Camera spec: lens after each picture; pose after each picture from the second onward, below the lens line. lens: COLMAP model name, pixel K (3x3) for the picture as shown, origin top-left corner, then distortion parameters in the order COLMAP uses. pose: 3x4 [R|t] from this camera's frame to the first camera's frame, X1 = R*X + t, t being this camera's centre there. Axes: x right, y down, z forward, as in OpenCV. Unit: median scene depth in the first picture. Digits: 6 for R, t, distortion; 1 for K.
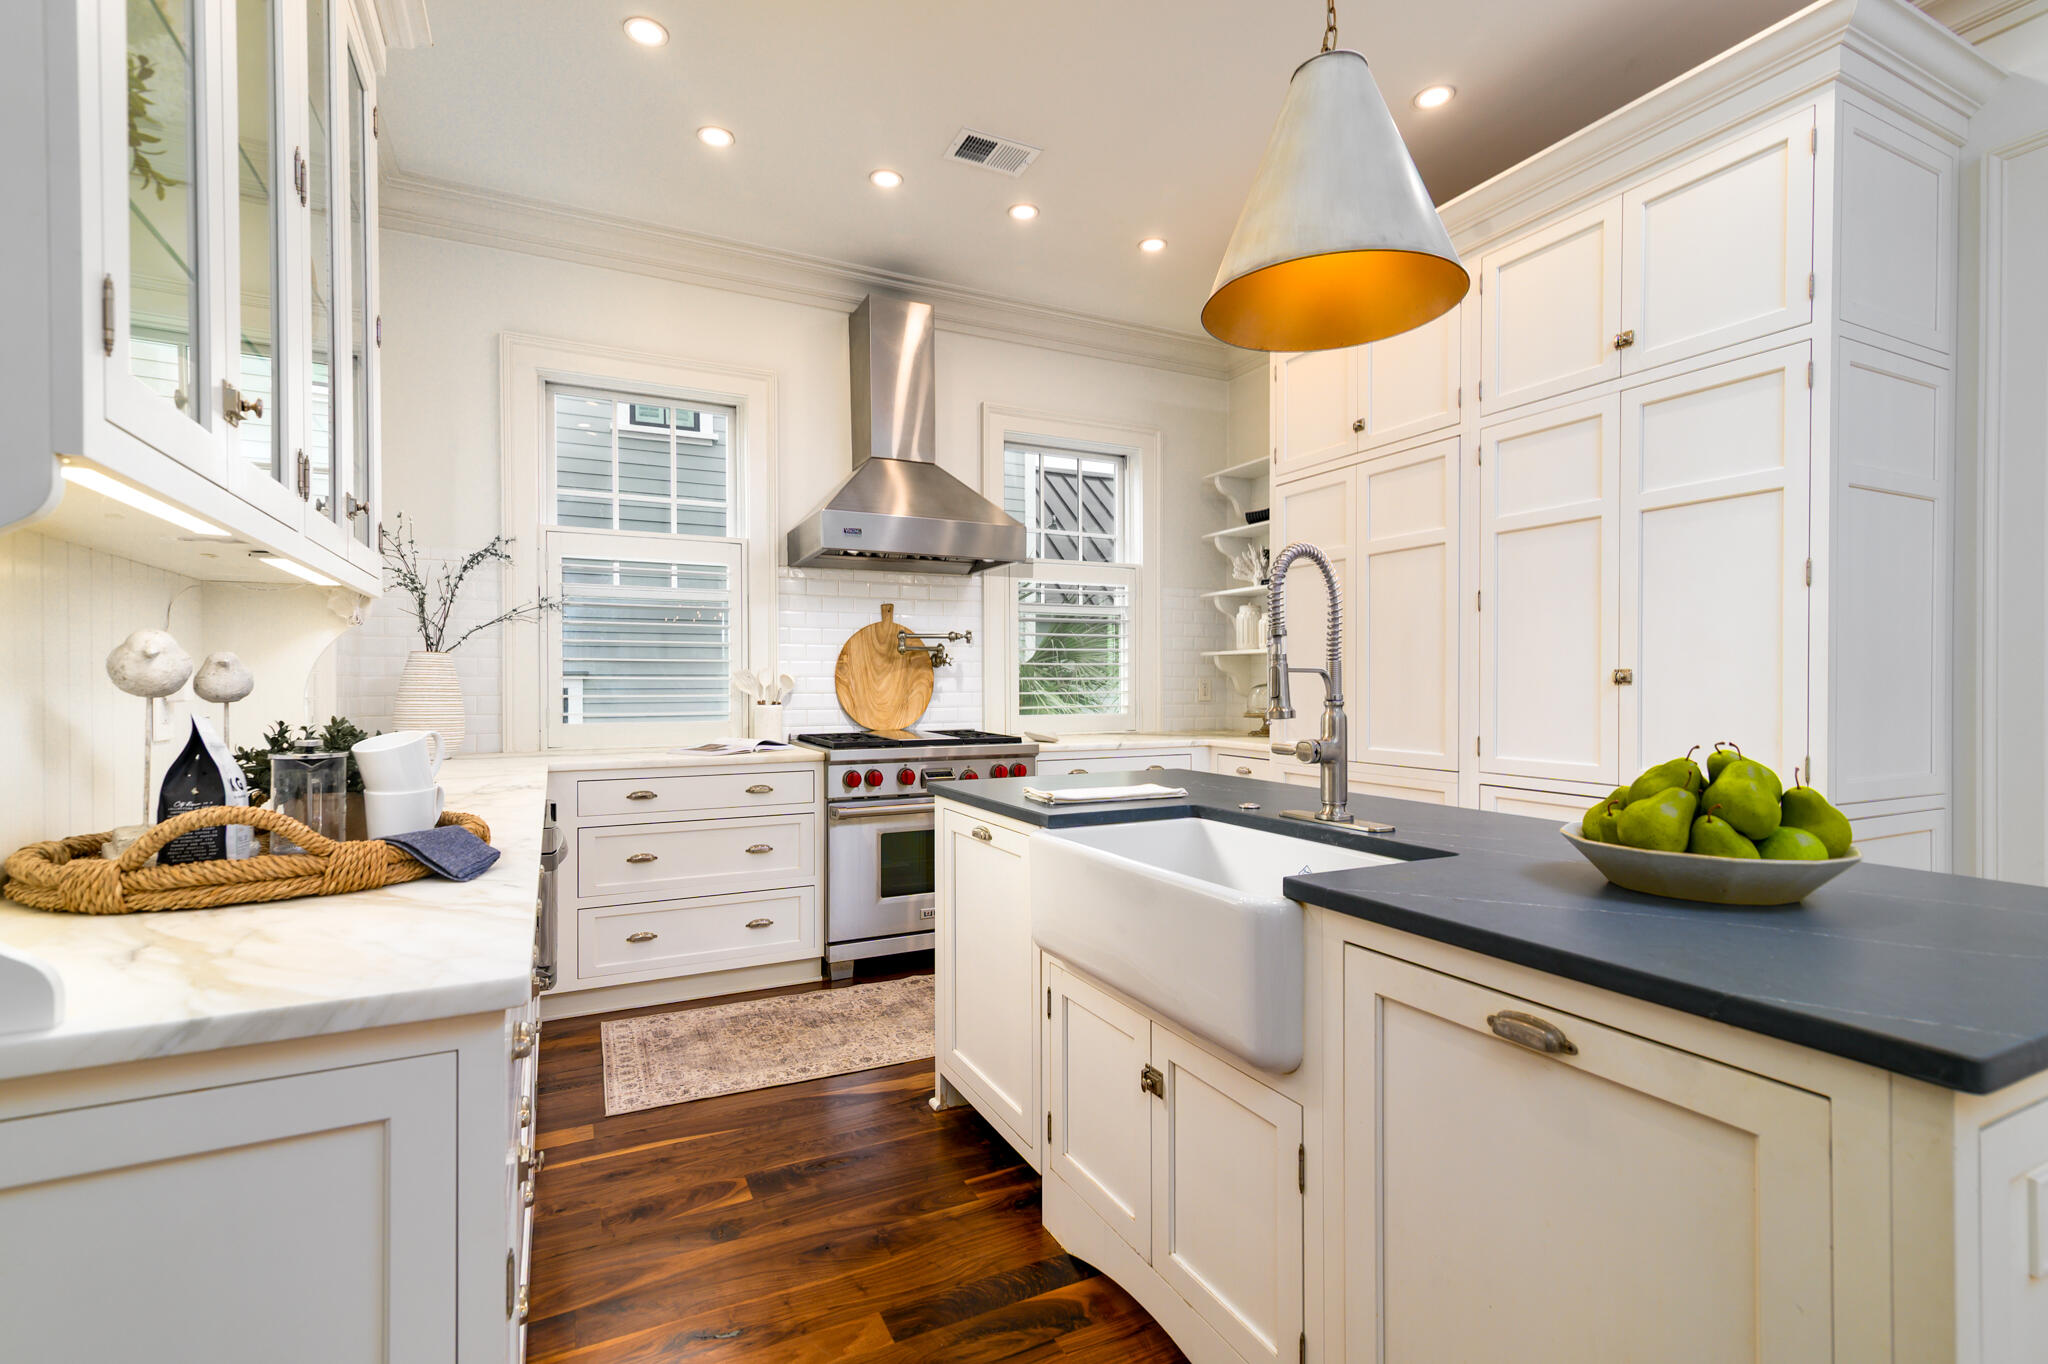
lens RADIAL K [[950.3, 0, 1030.7], [0, 950.3, 684.9], [0, 0, 1]] dist [0.021295, 0.000073]
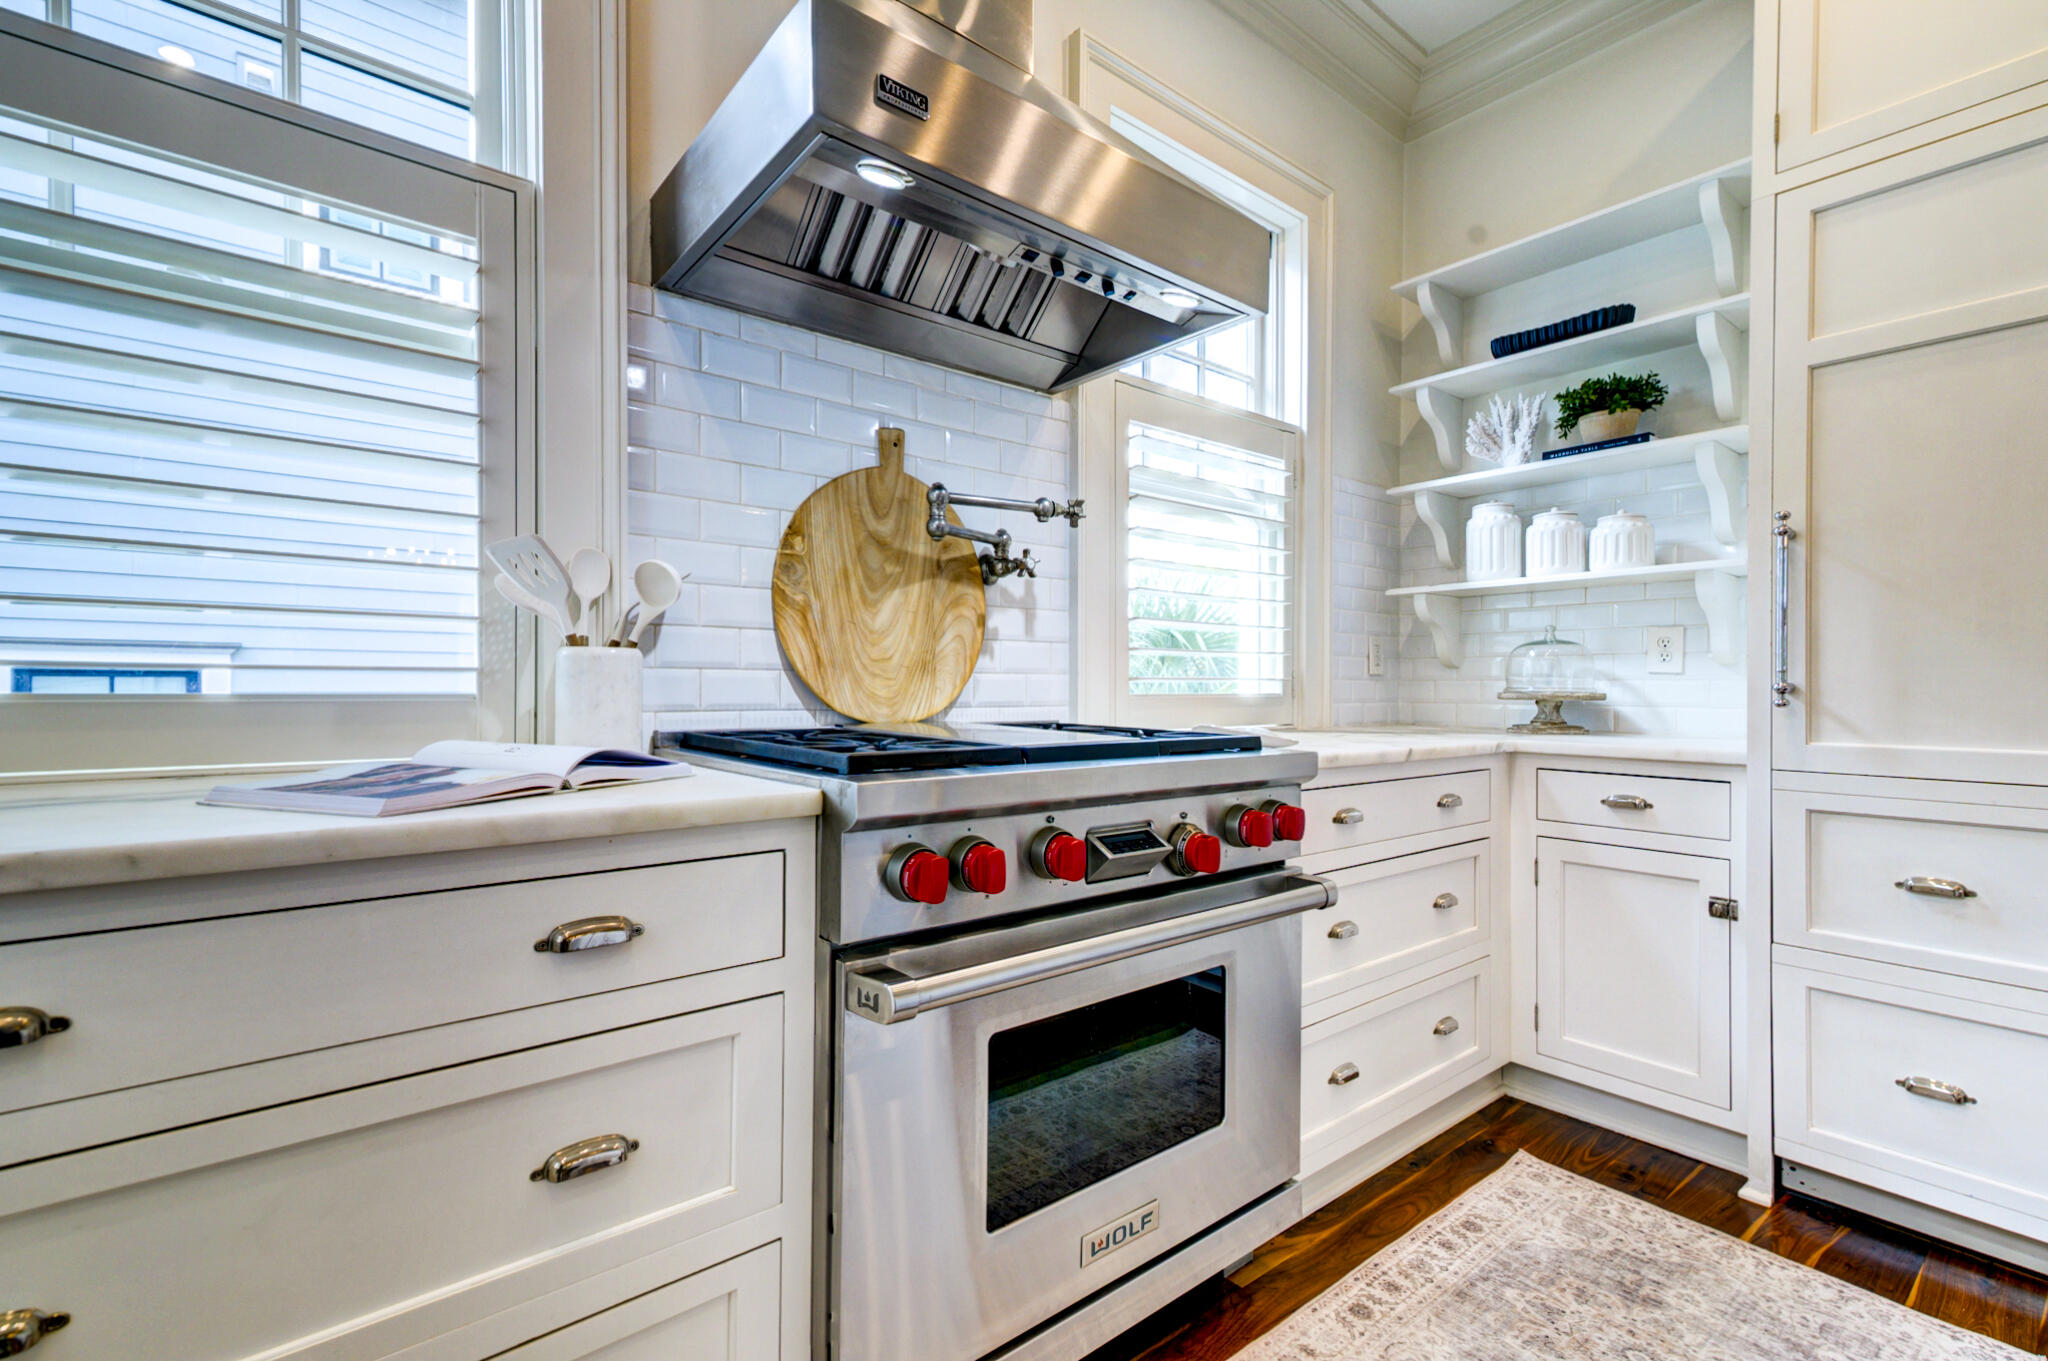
lens RADIAL K [[928.0, 0, 1028.8], [0, 928.0, 679.5], [0, 0, 1]] dist [0.019793, 0.000007]
pose [[0.975882, 0.007520, 0.218171, -0.254595], [-0.005031, 0.999916, -0.011960, 0.046414], [-0.218242, 0.010574, 0.975837, 0.819467]]
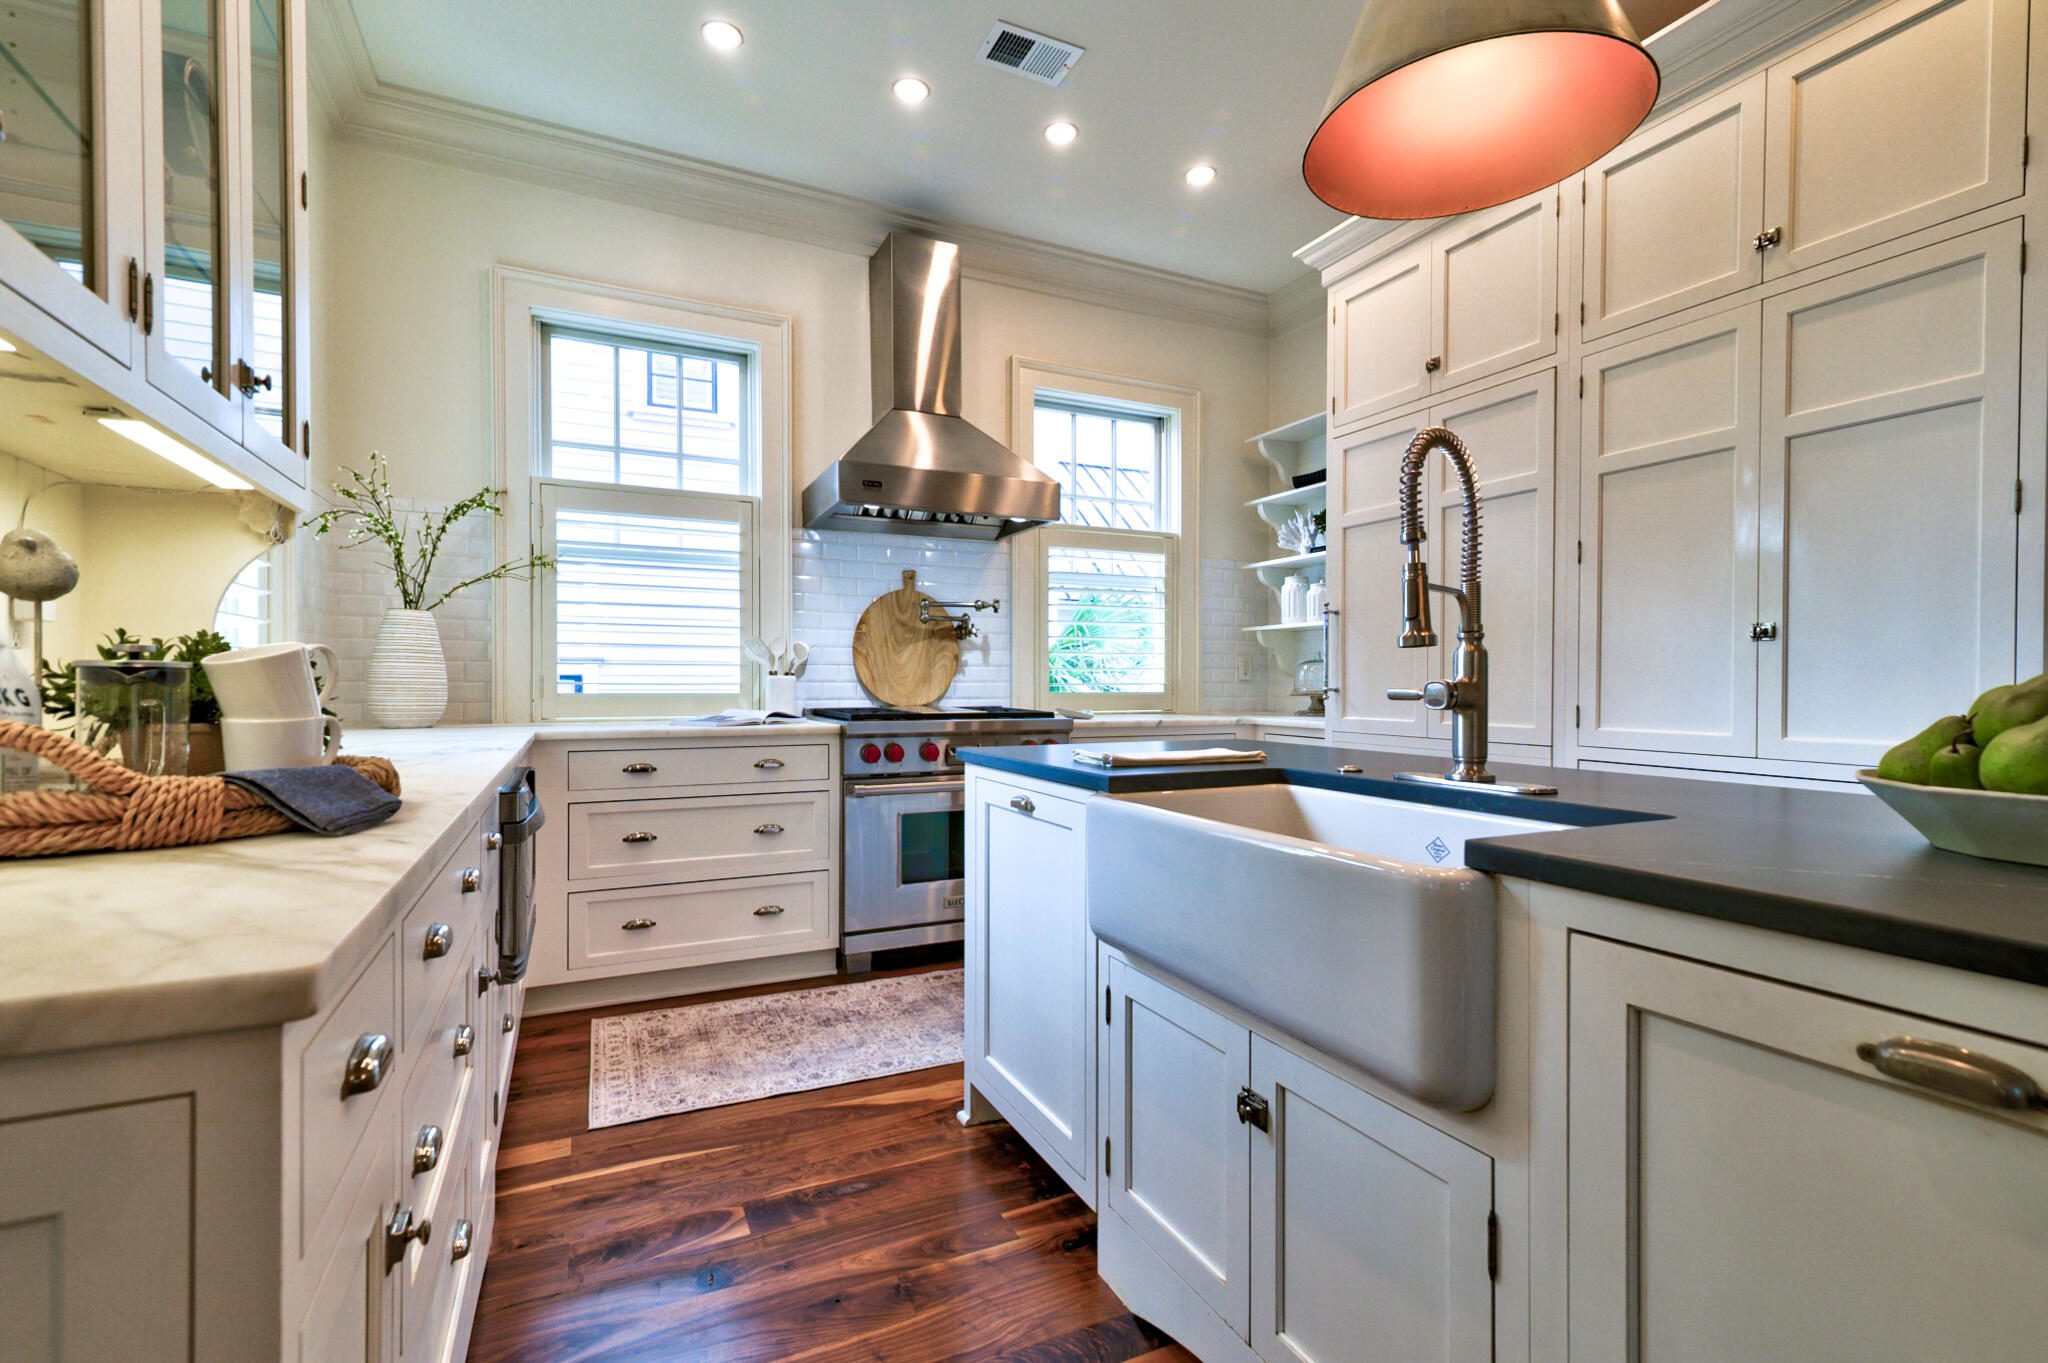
lens RADIAL K [[937.0, 0, 1031.5], [0, 937.0, 685.5], [0, 0, 1]] dist [0.019830, -0.000107]
pose [[0.999849, 0.003761, -0.016943, -0.021563], [-0.003737, 0.999992, 0.001446, 0.036475], [0.016948, -0.001382, 0.999855, 0.120609]]
